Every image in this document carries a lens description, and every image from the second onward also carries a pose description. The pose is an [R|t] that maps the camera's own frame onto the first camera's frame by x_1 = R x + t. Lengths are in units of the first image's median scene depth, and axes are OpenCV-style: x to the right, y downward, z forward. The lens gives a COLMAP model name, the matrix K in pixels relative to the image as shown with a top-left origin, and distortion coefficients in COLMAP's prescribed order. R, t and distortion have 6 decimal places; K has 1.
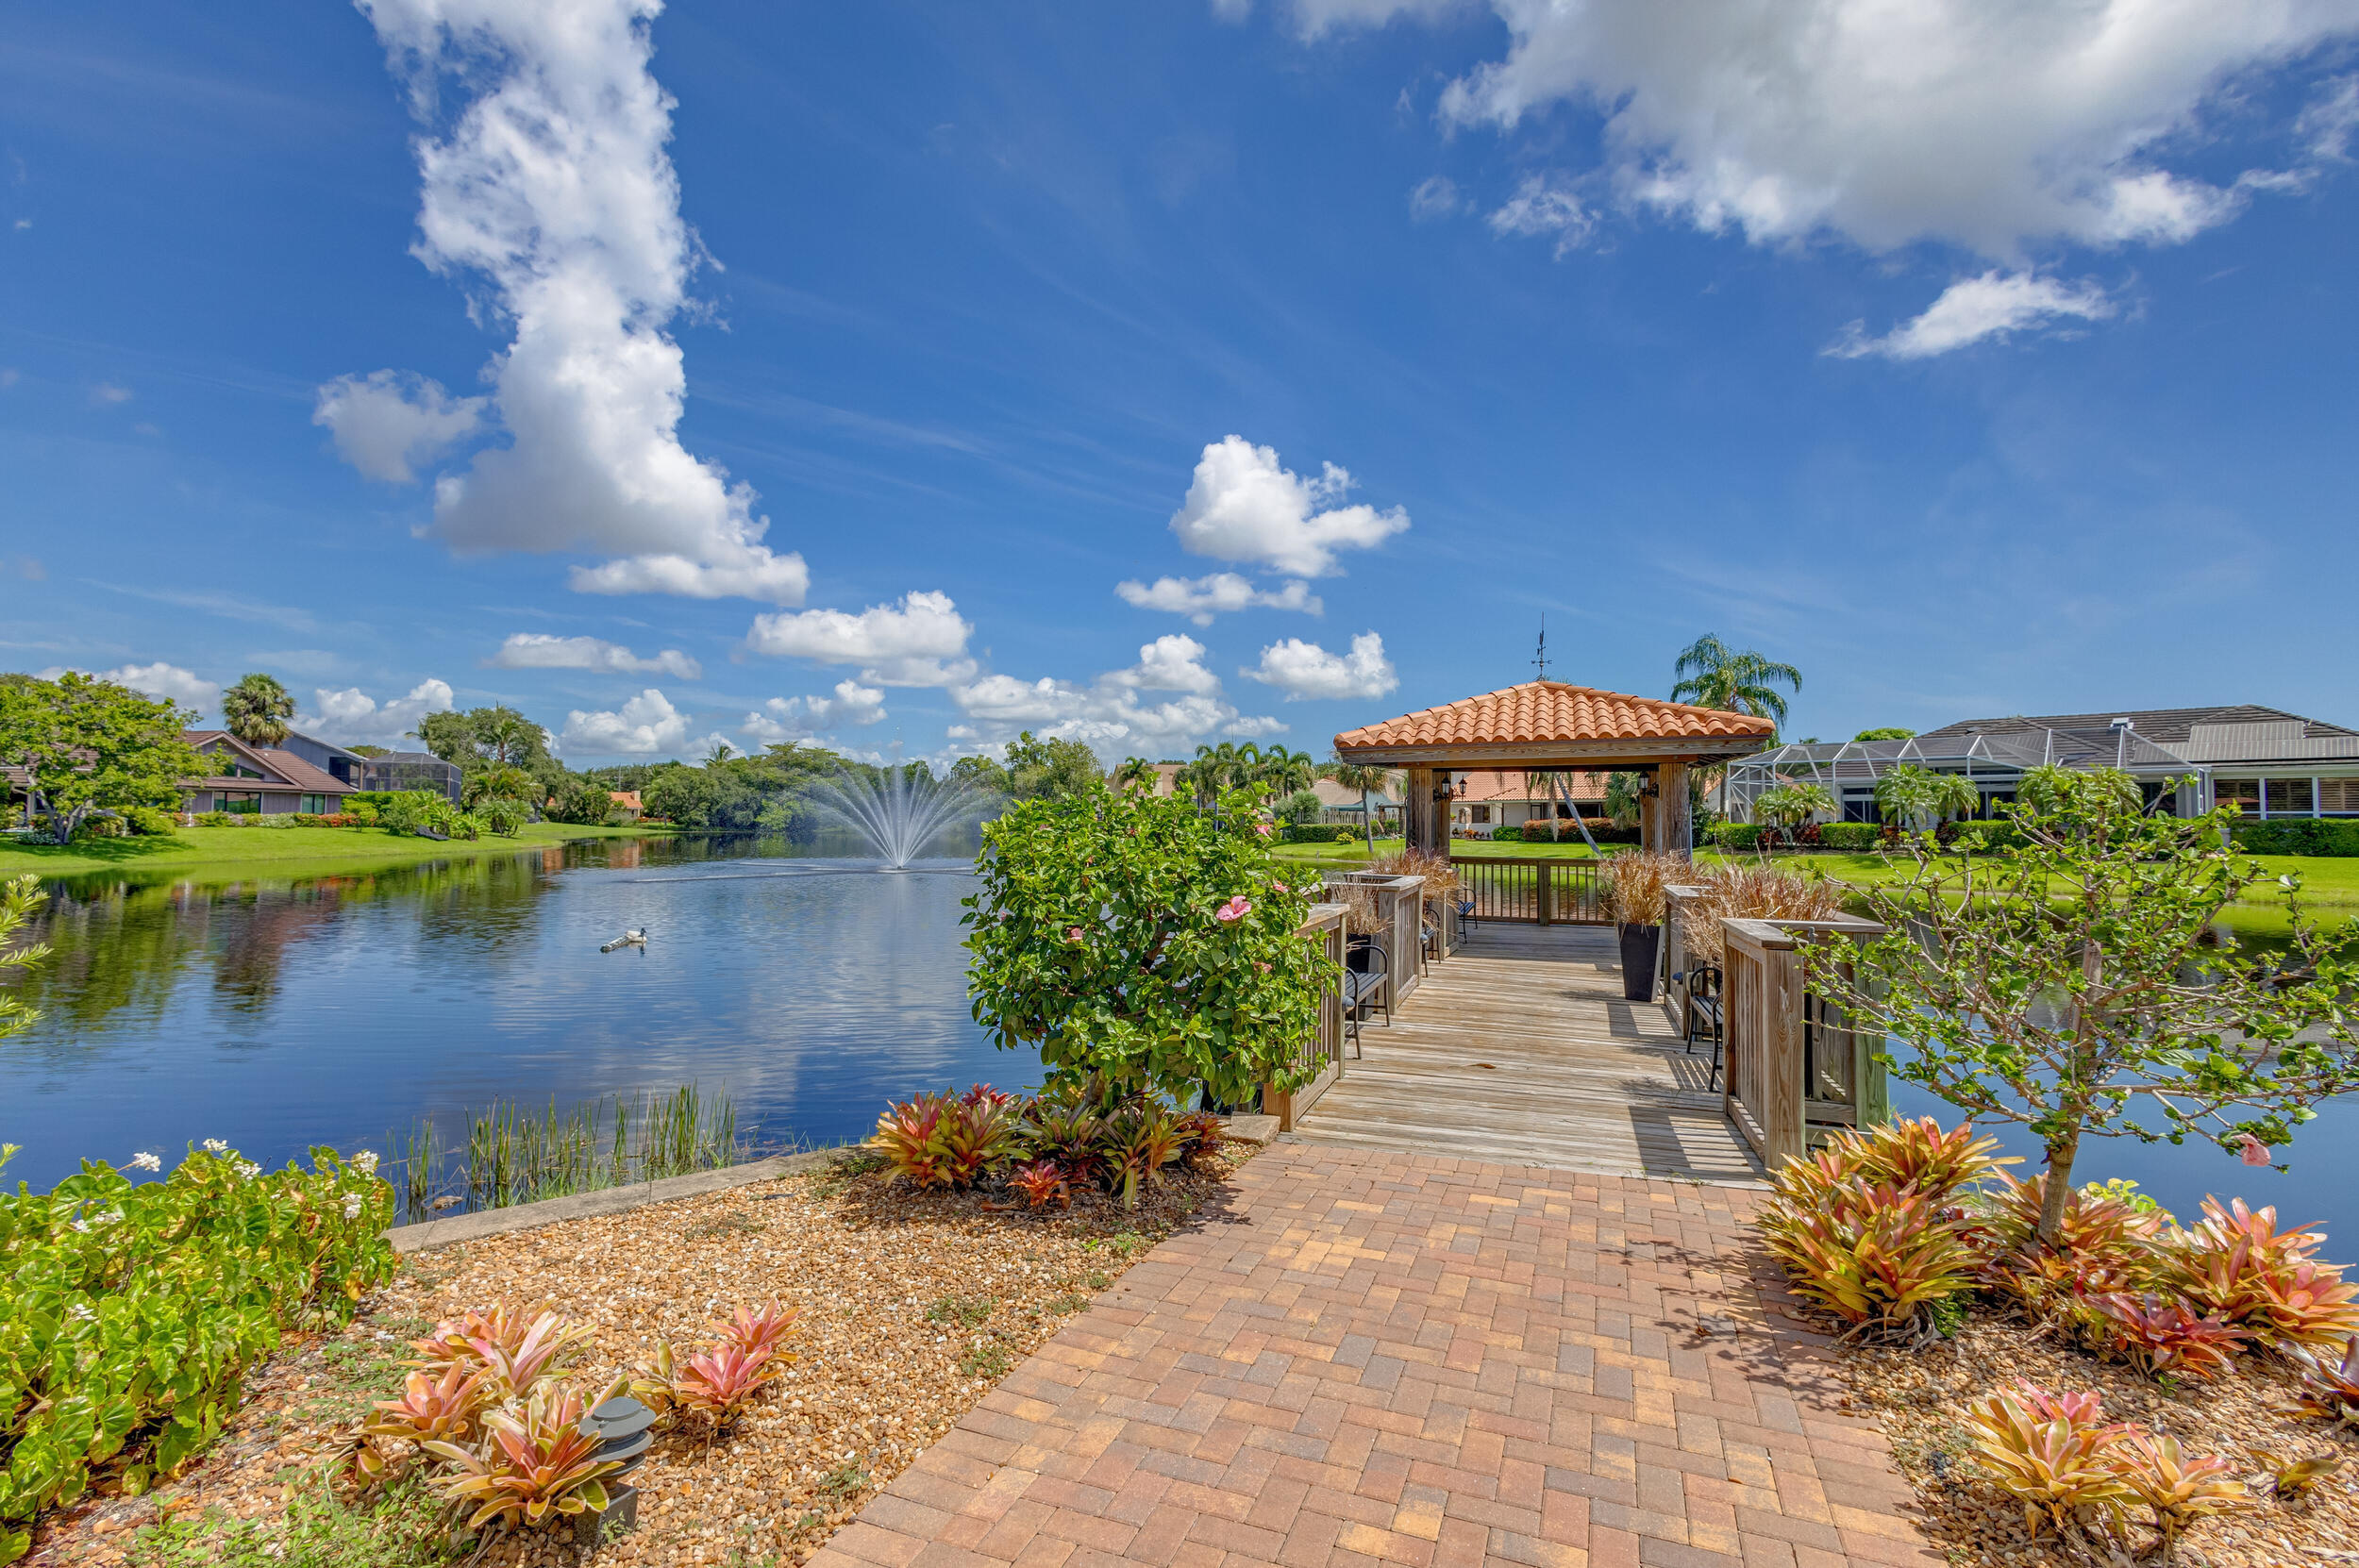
lens RADIAL K [[1084.9, 0, 1179.5], [0, 1084.9, 784.0], [0, 0, 1]] dist [0.024316, 0.000417]
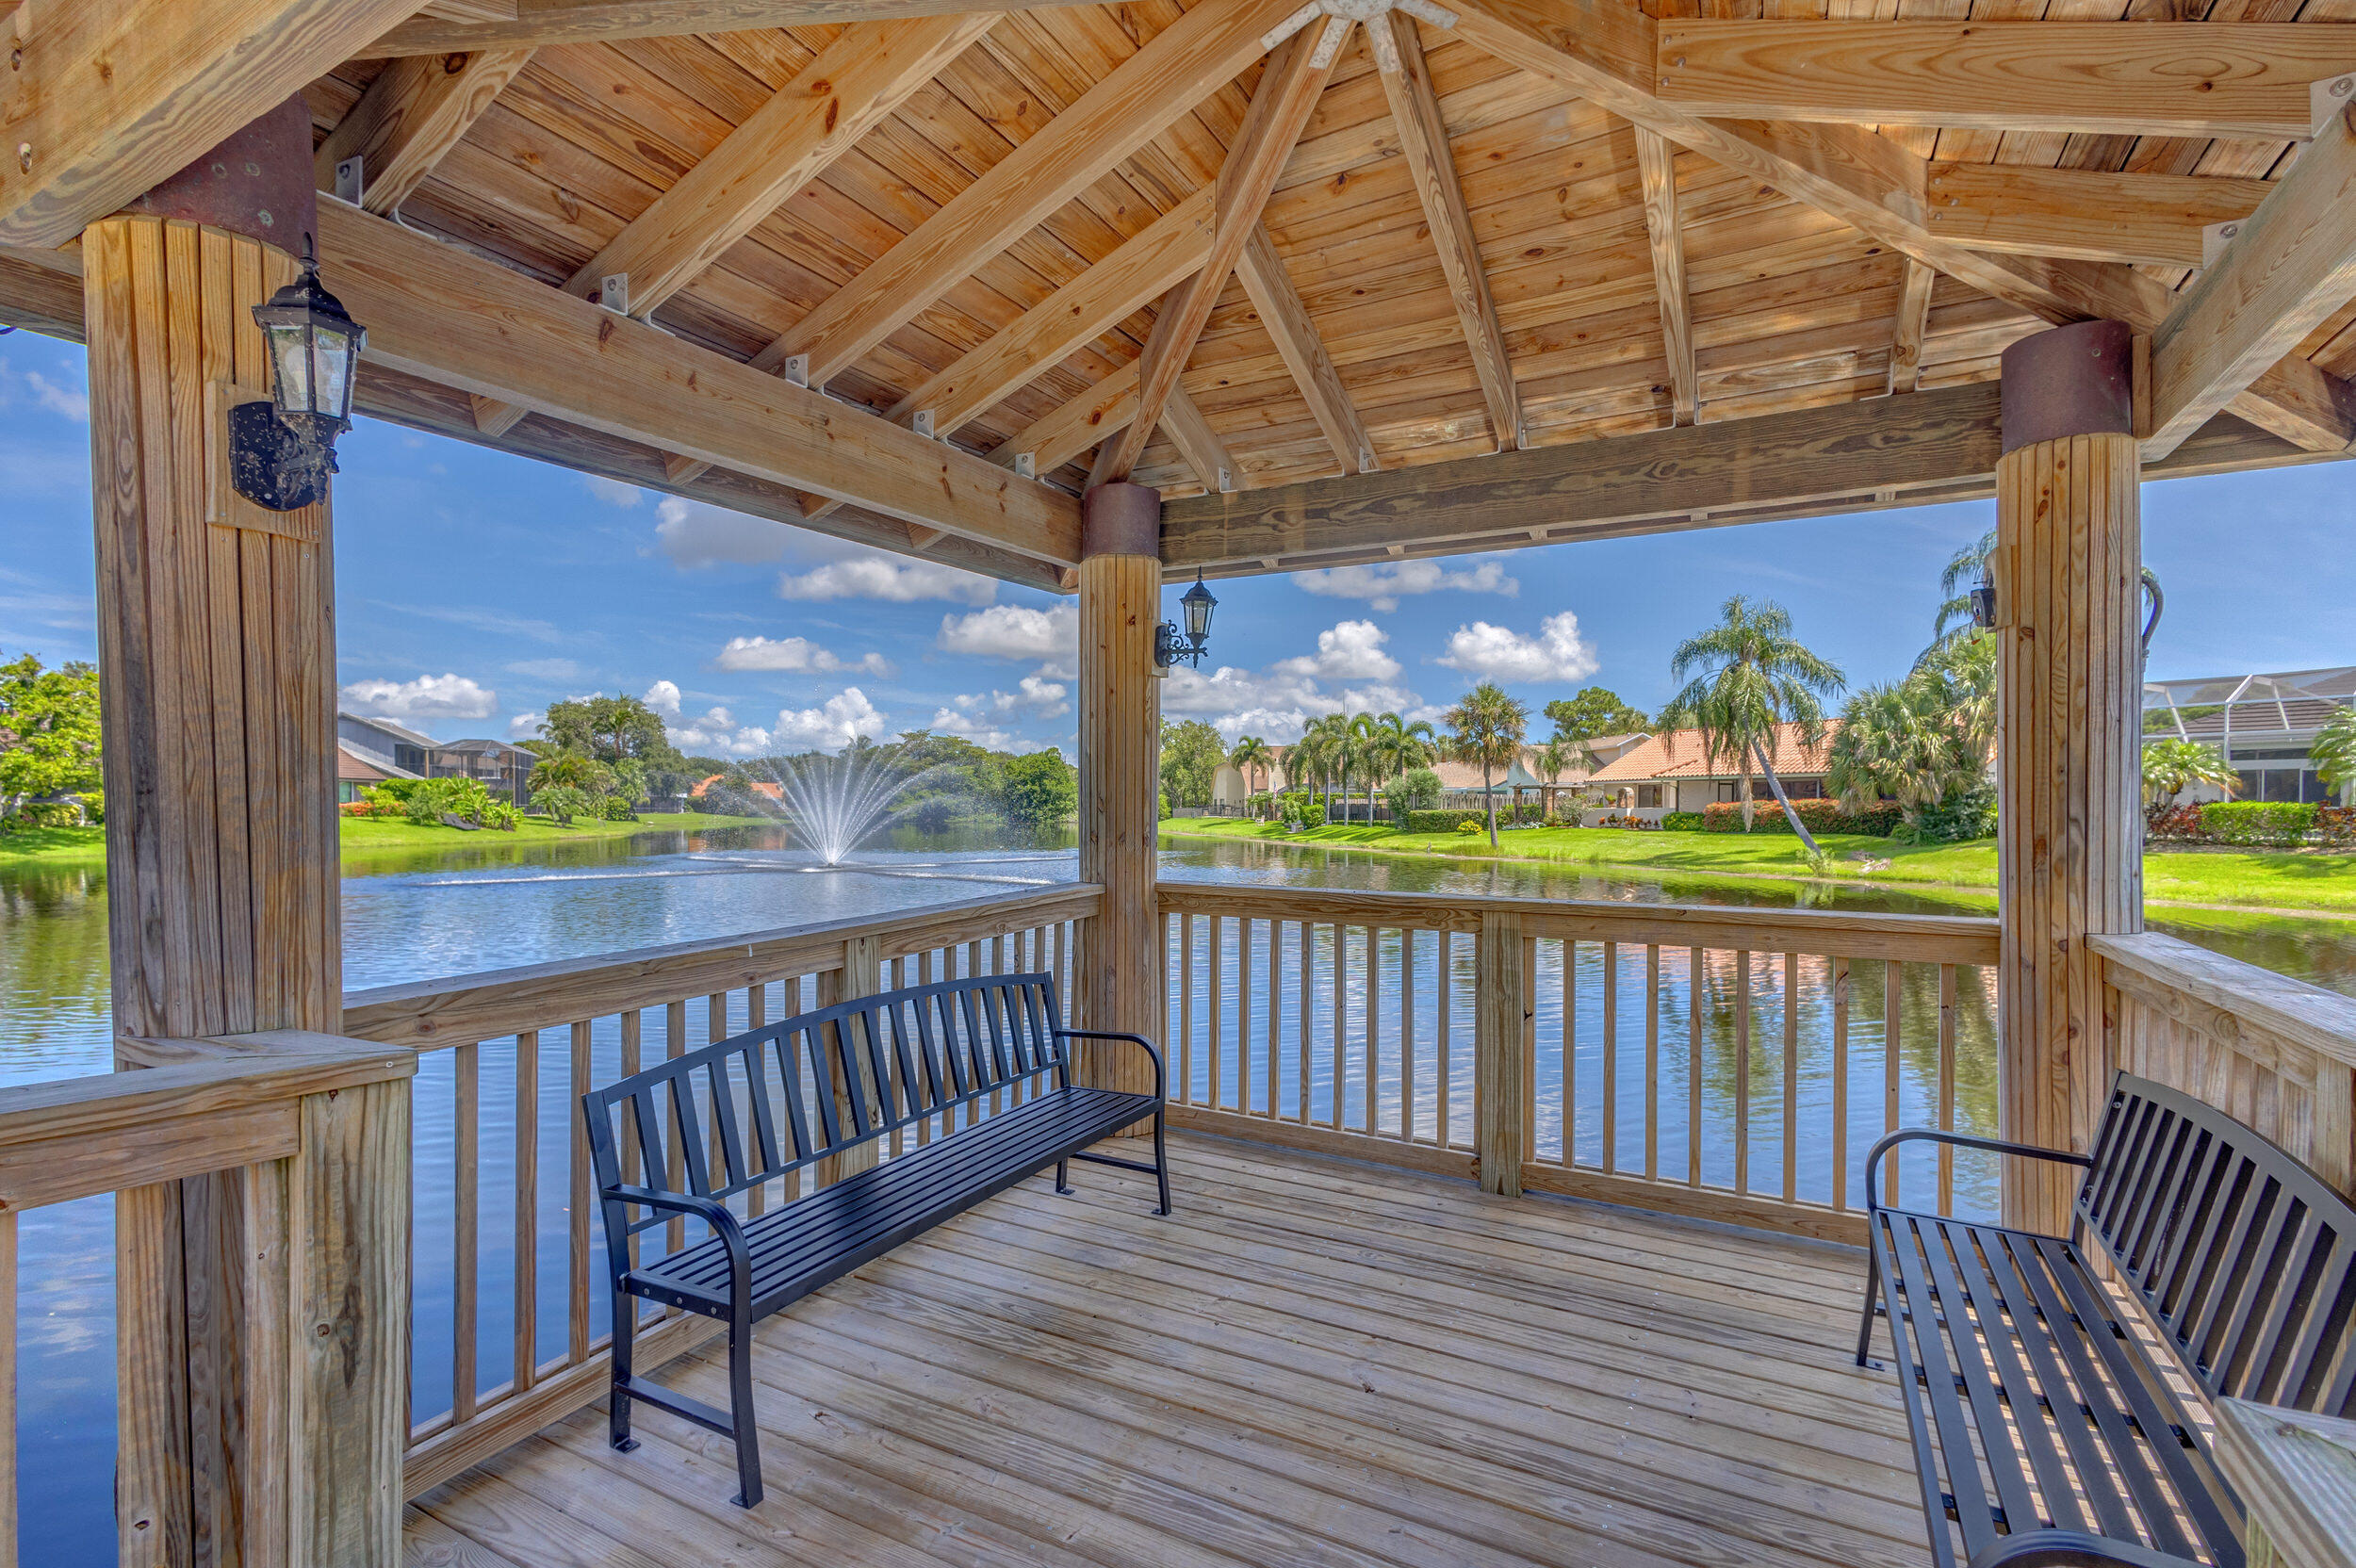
lens RADIAL K [[1083.6, 0, 1178.0], [0, 1083.6, 784.0], [0, 0, 1]] dist [0.024316, 0.000417]
pose [[0.985554, -0.007456, -0.169199, 0.064062], [0.008987, 0.999925, 0.008284, 0.007937], [0.169125, -0.009685, 0.985547, 0.151800]]
